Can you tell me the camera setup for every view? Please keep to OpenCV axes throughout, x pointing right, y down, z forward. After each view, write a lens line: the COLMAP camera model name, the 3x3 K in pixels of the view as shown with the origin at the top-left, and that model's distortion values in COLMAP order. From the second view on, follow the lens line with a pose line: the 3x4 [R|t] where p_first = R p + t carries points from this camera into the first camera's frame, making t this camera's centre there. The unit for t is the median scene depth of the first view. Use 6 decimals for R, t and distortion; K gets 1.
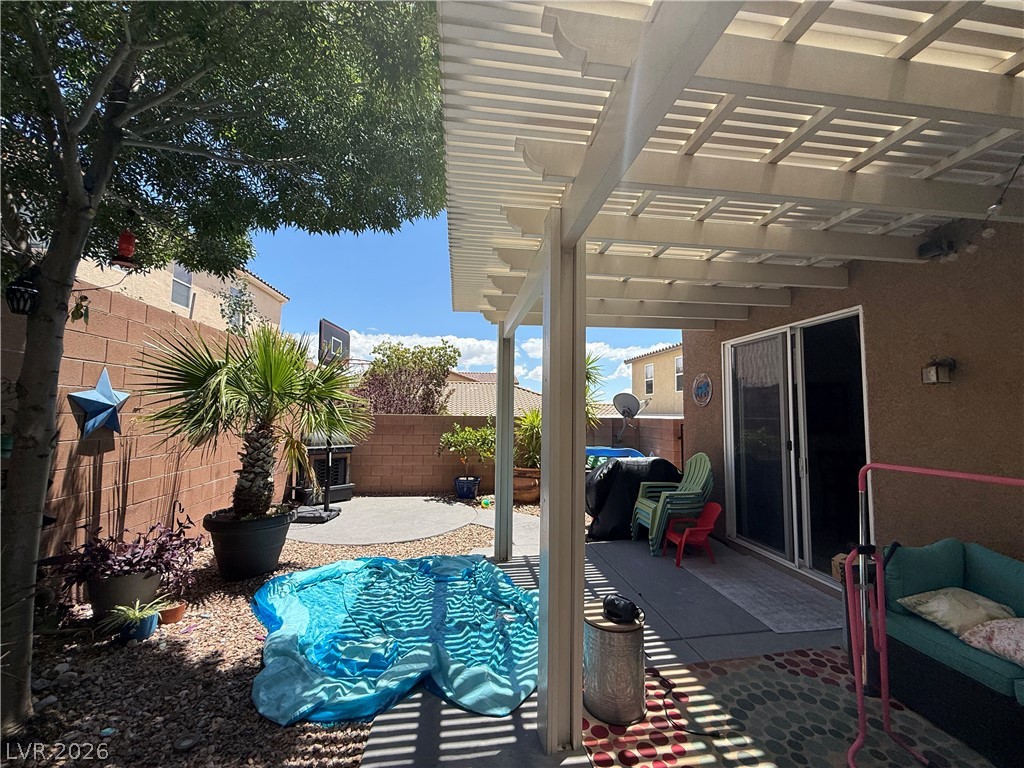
lens RADIAL K [[409.8, 0, 515.2], [0, 409.8, 385.3], [0, 0, 1]] dist [-0.000137, -0.000019]
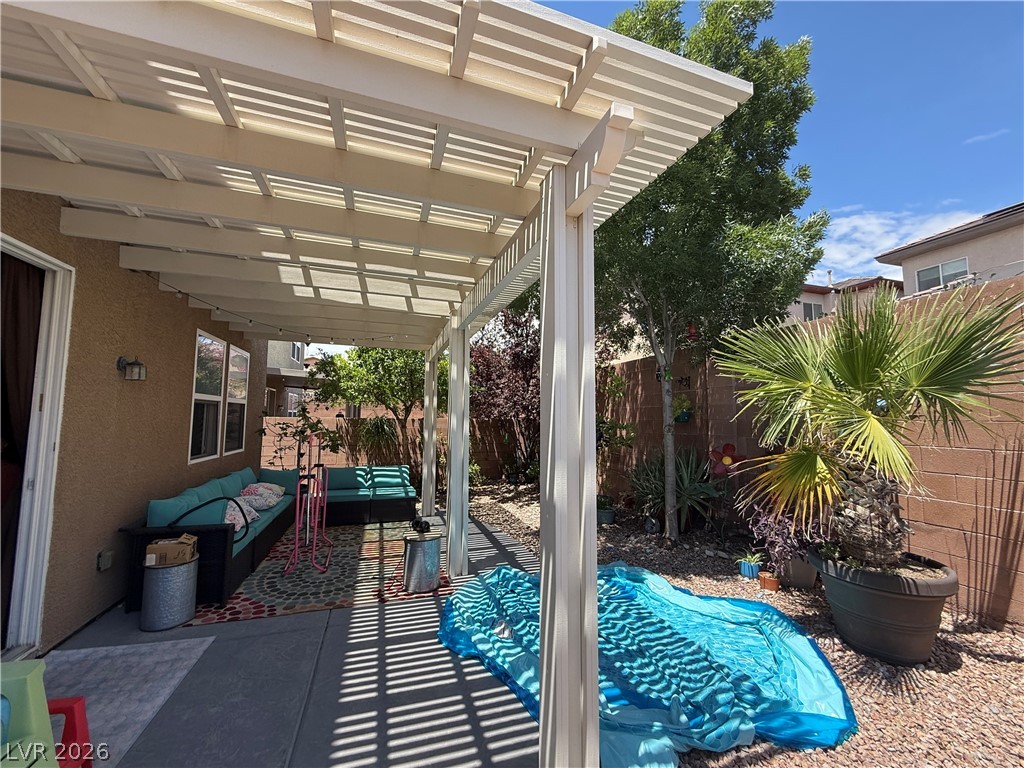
lens RADIAL K [[409.8, 0, 515.2], [0, 409.8, 387.1], [0, 0, 1]] dist [-0.000137, -0.000019]
pose [[-0.983273, -0.032357, -0.179239, 0.185623], [-0.004890, 0.988428, -0.151612, 0.221103], [0.182070, -0.148200, -0.972053, 2.739316]]
